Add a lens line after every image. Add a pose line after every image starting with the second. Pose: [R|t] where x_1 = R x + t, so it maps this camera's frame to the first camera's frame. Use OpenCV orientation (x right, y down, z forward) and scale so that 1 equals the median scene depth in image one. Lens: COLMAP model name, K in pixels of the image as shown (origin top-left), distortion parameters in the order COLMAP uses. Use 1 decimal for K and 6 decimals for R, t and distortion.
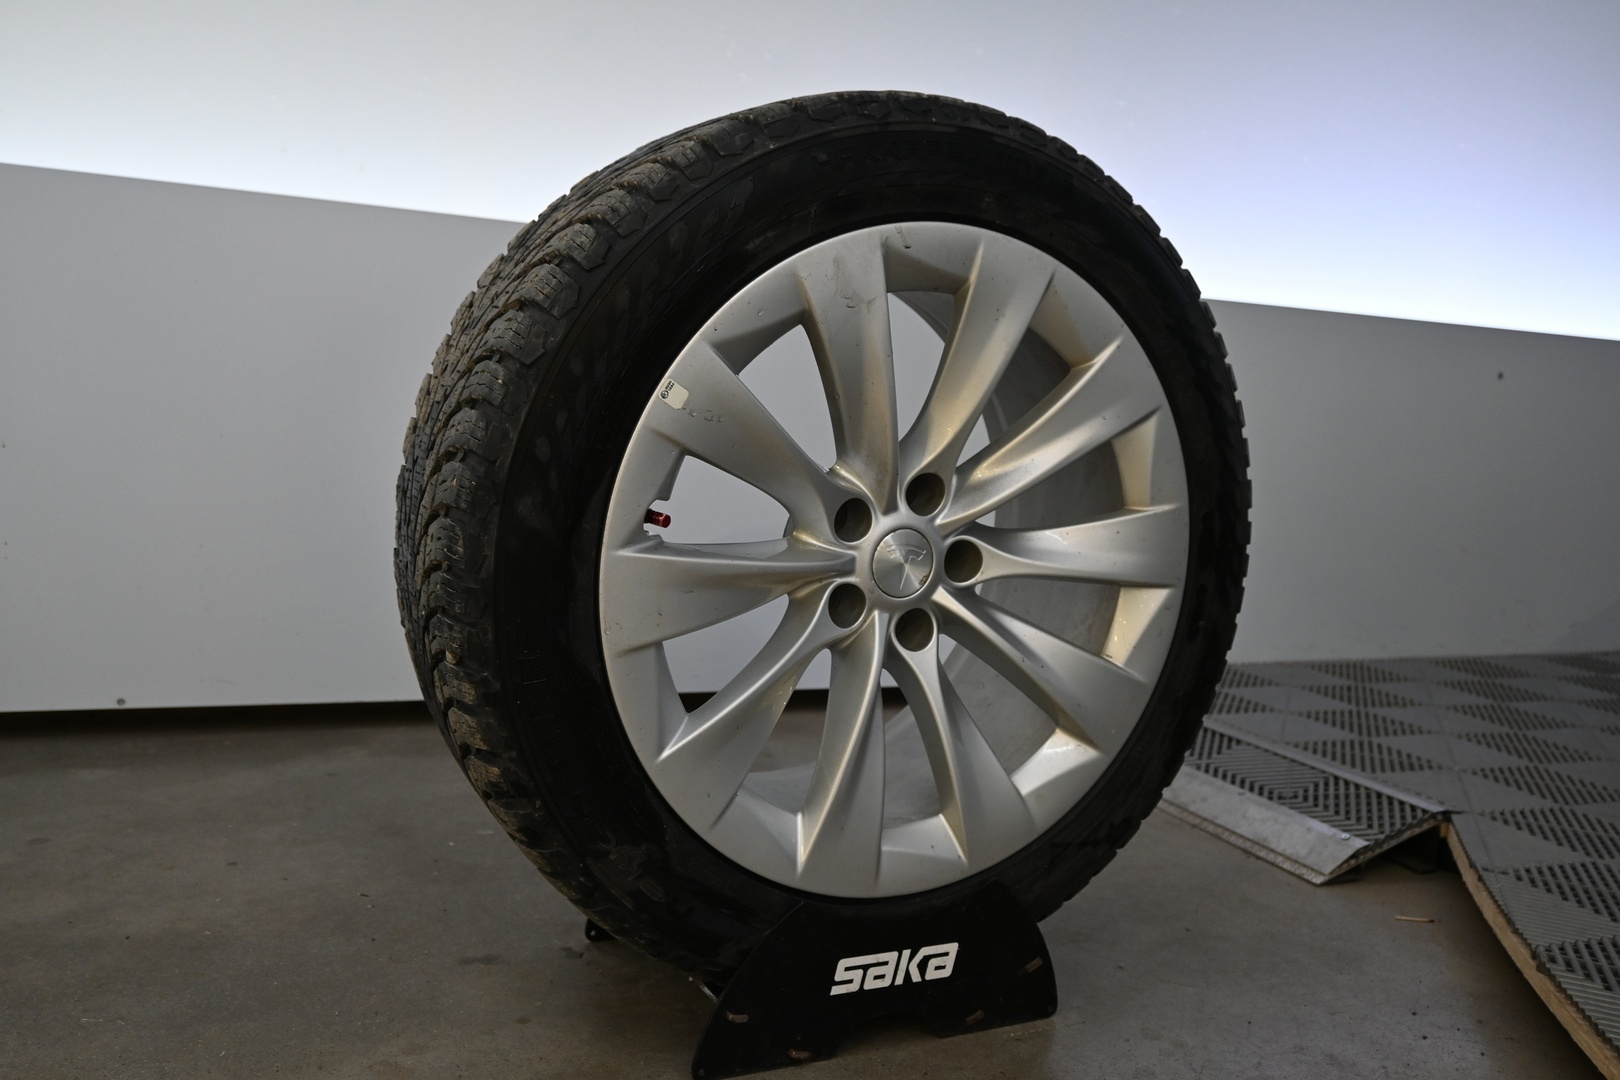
lens RADIAL K [[1334.8, 0, 810.0], [0, 1334.8, 540.0], [0, 0, 1]] dist [-0.003361, -0.002006]
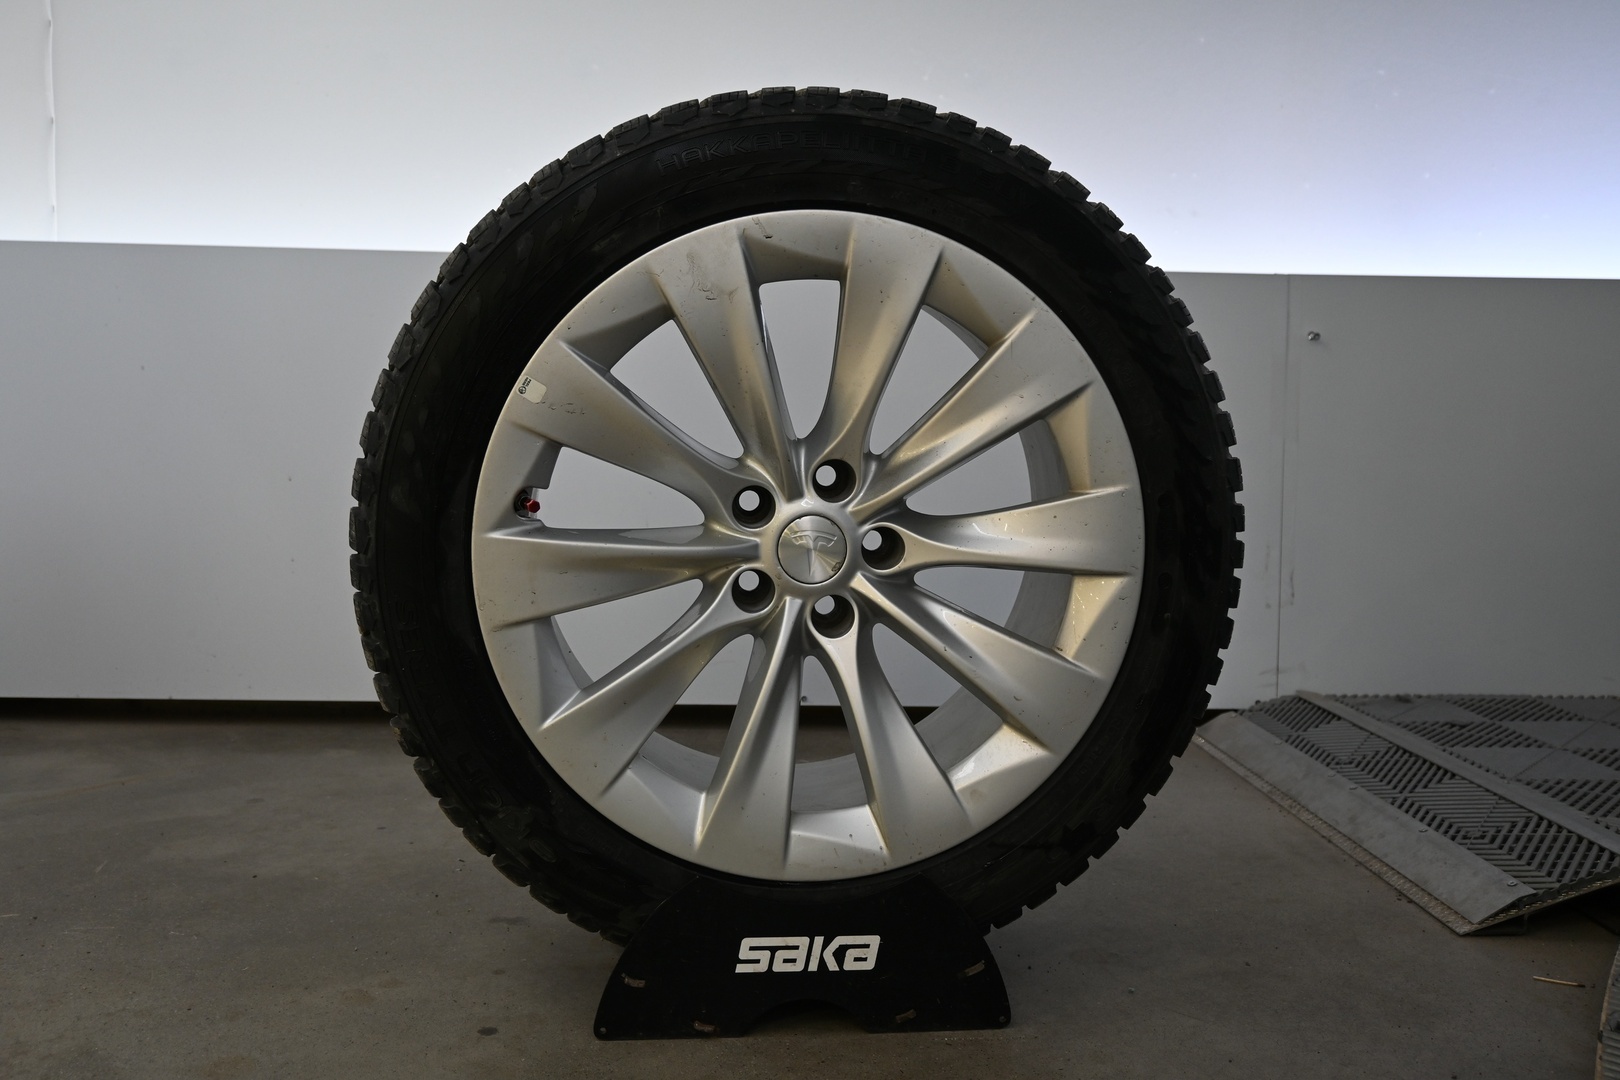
lens RADIAL K [[1334.8, 0, 810.0], [0, 1334.8, 540.0], [0, 0, 1]] dist [-0.003361, -0.002006]
pose [[0.935817, -0.015855, -0.352129, 0.427138], [0.004367, 0.999433, -0.033394, 0.044221], [0.352459, 0.029713, 0.935355, 0.054980]]
